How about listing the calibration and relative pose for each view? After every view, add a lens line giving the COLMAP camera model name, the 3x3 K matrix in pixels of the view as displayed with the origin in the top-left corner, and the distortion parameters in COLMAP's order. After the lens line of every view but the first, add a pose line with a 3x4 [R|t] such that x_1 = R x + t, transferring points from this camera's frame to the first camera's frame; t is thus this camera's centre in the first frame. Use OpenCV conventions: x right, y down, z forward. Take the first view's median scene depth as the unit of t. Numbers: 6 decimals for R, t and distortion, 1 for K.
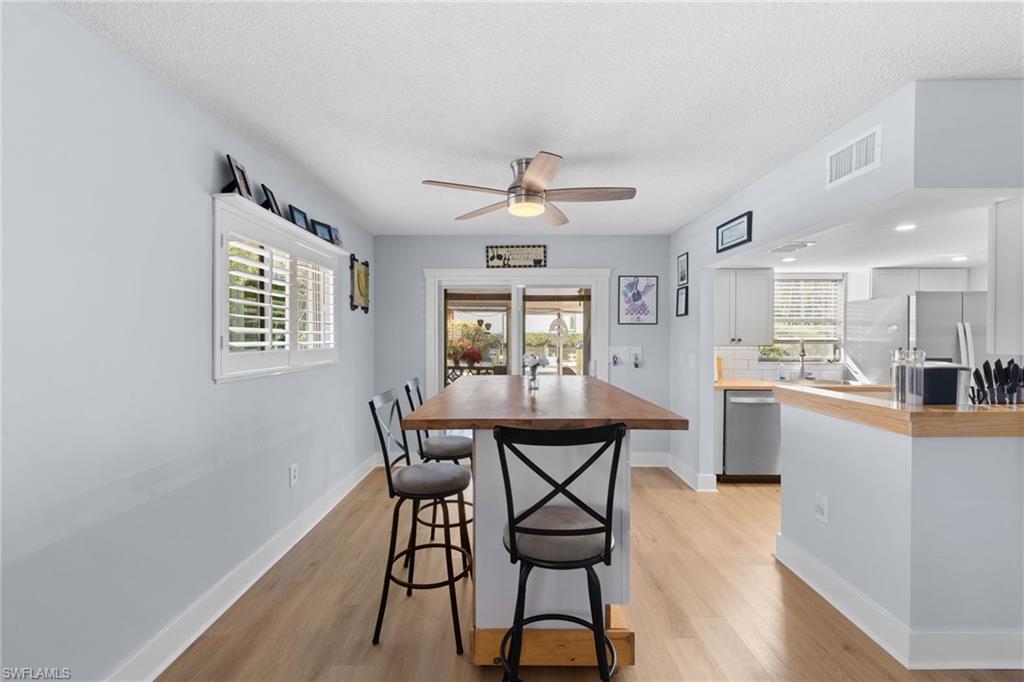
lens RADIAL K [[439.0, 0, 512.0], [0, 439.0, 341.0], [0, 0, 1]] dist [0.002781, 0.000181]
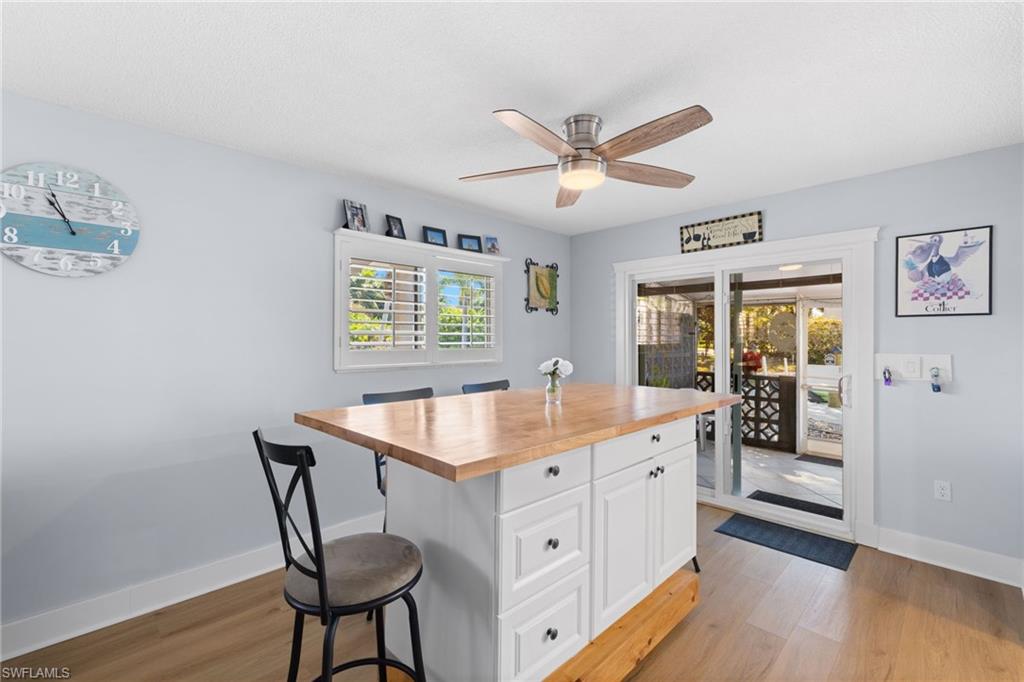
lens RADIAL K [[439.0, 0, 512.0], [0, 439.0, 341.0], [0, 0, 1]] dist [0.002781, 0.000181]
pose [[0.707642, 0.004812, -0.706554, 0.297425], [-0.006881, 0.999976, -0.000081, -0.001752], [0.706537, 0.004919, 0.707659, 0.201469]]
